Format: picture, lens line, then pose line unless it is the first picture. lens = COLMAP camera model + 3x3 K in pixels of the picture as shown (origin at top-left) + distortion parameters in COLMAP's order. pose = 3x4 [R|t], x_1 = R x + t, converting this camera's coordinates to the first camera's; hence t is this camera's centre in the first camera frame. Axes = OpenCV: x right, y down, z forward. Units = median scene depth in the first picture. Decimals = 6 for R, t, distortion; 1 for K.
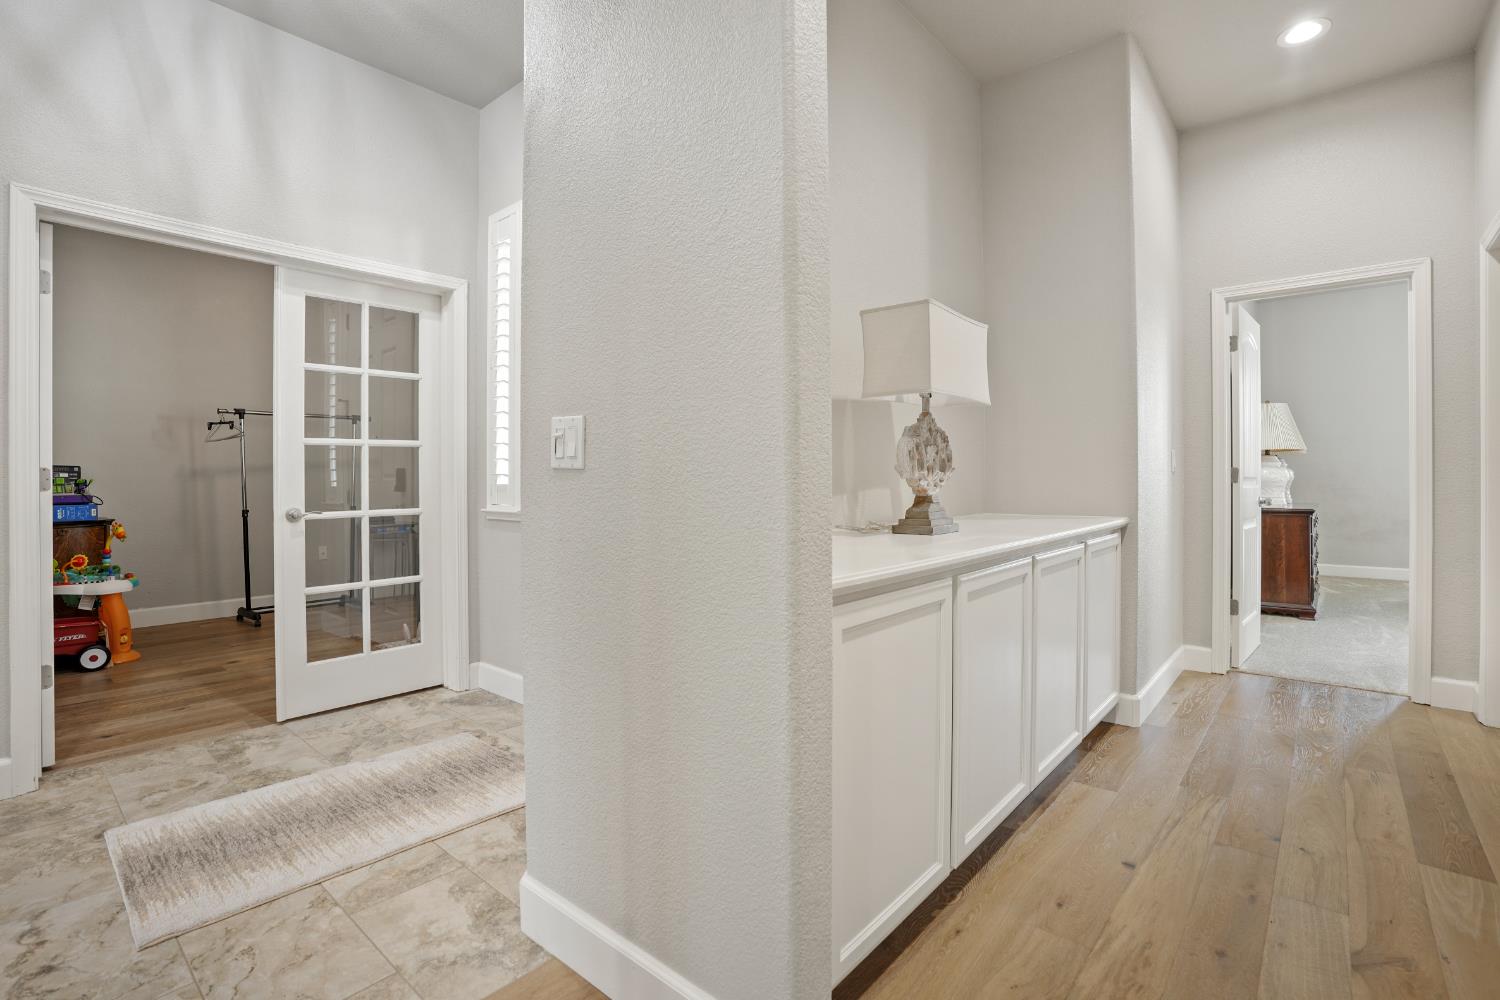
lens RADIAL K [[705.7, 0, 751.5], [0, 705.7, 488.0], [0, 0, 1]] dist [-0.063308, 0.022388]
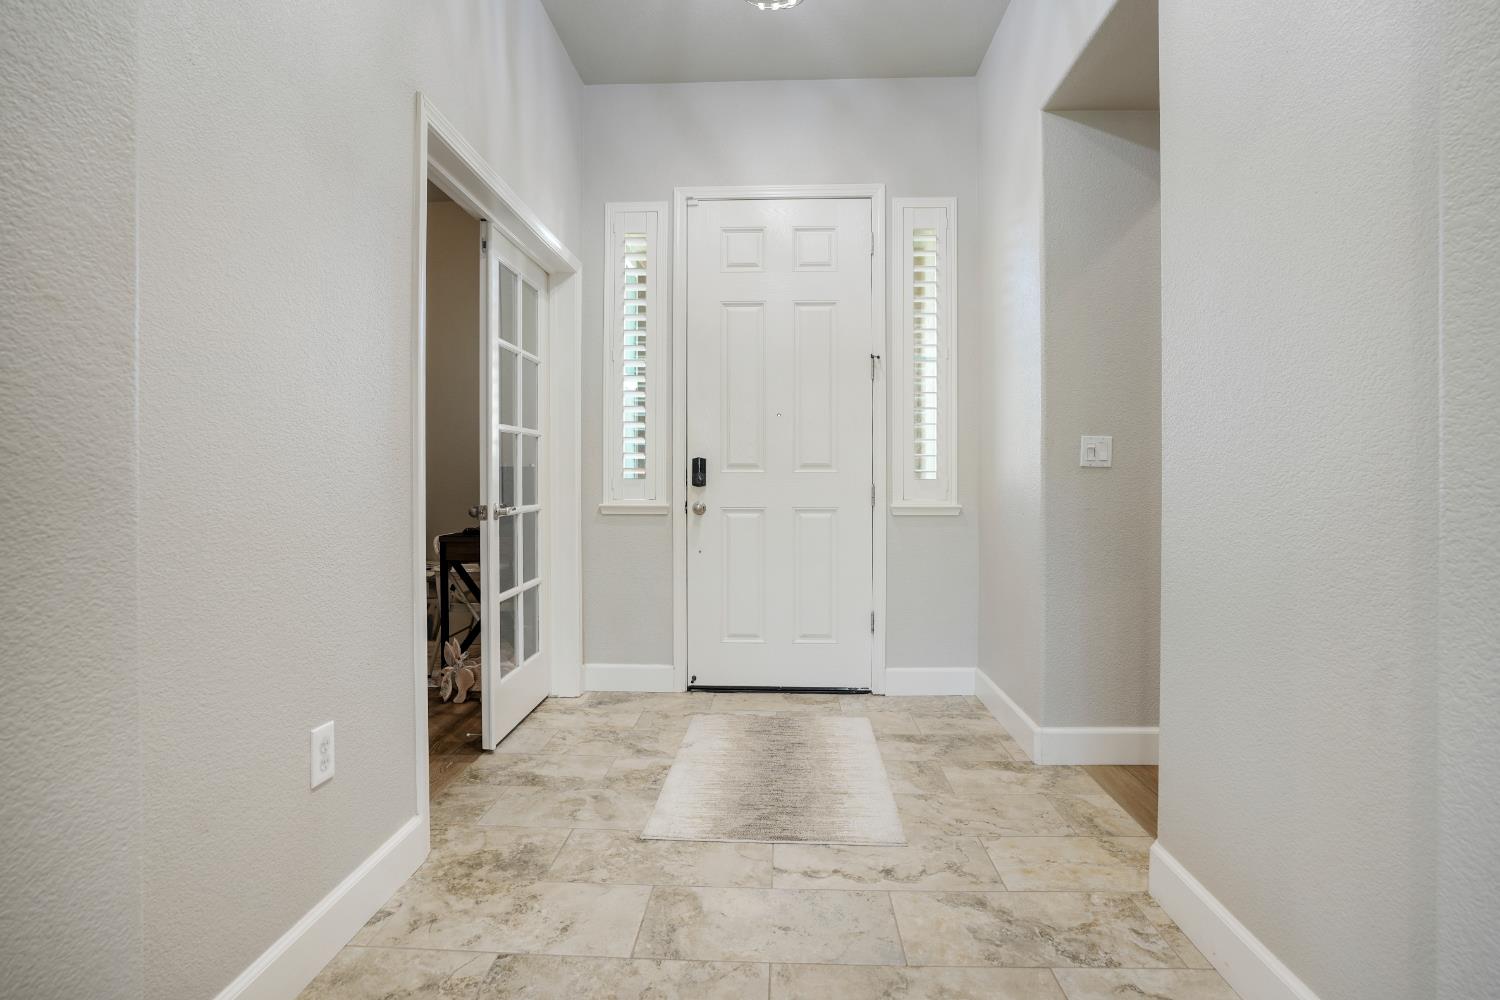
lens RADIAL K [[776.5, 0, 750.0], [0, 776.5, 500.0], [0, 0, 1]] dist [-0.055416, -0.000025]
pose [[0.770936, -0.005003, 0.636893, -1.212434], [-0.000715, 0.999962, 0.008719, 0.021119], [-0.636912, -0.007177, 0.770903, 0.059377]]
